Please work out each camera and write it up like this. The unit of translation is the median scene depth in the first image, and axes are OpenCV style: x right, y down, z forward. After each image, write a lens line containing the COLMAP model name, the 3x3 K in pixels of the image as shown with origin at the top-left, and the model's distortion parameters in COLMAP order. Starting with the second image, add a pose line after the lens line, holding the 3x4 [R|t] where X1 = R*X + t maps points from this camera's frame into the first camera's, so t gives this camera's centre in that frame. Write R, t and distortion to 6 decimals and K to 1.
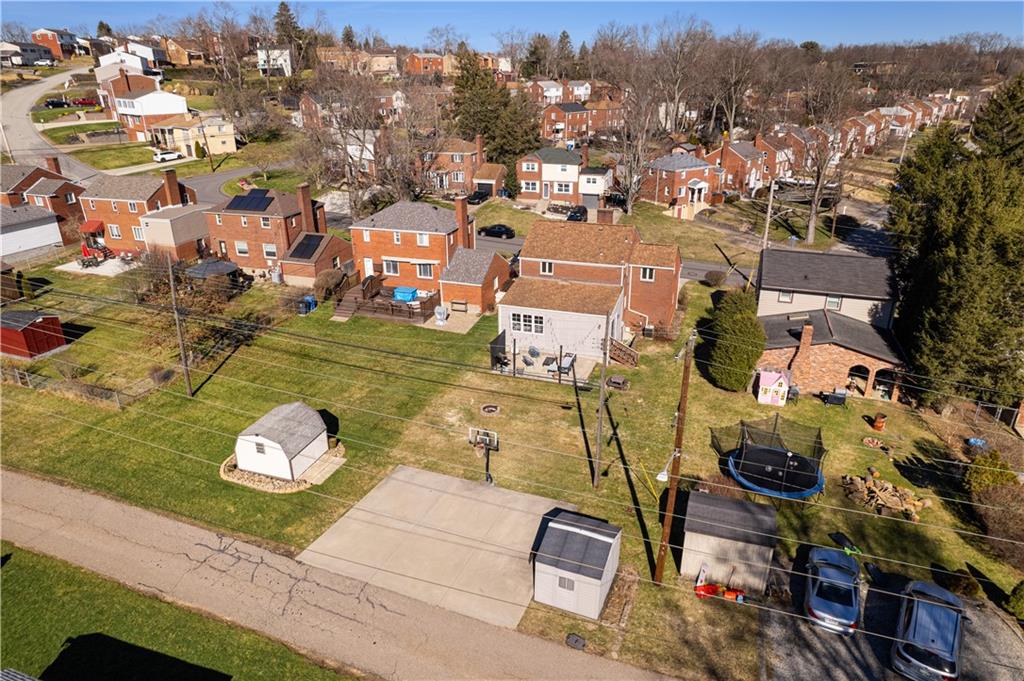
lens RADIAL K [[632.2, 0, 509.3], [0, 632.2, 341.1], [0, 0, 1]] dist [-0.025916, 0.000002]
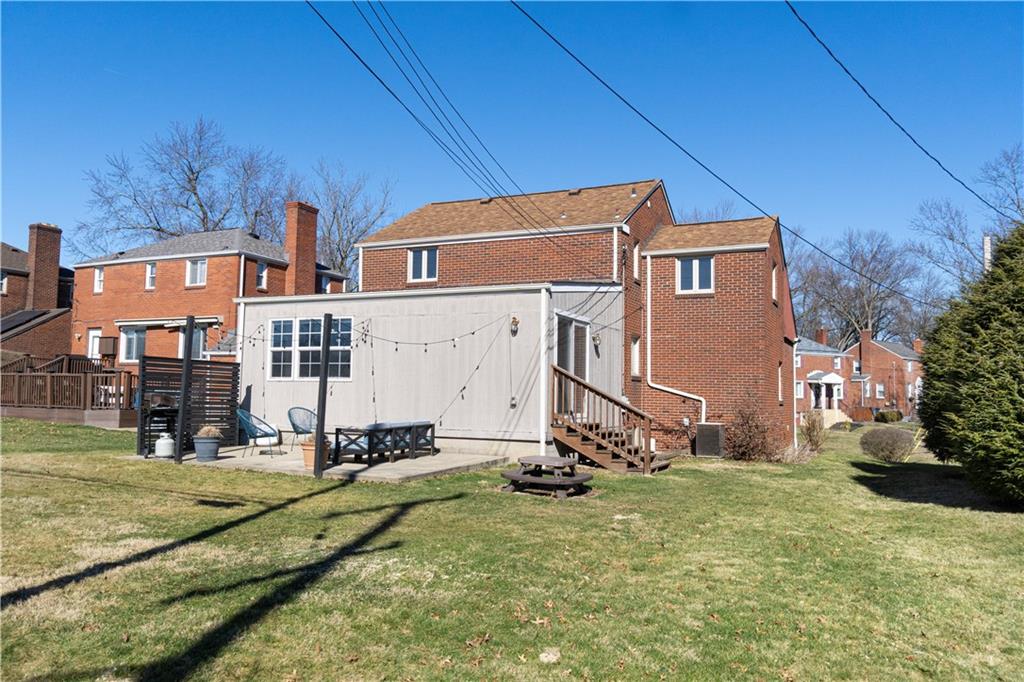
lens RADIAL K [[772.4, 0, 513.3], [0, 772.4, 338.5], [0, 0, 1]] dist [0.008979, 0.000768]
pose [[0.994314, 0.027598, -0.102850, 0.140190], [-0.072279, 0.884183, -0.461515, 0.115285], [0.078201, 0.466325, 0.881150, 0.538703]]
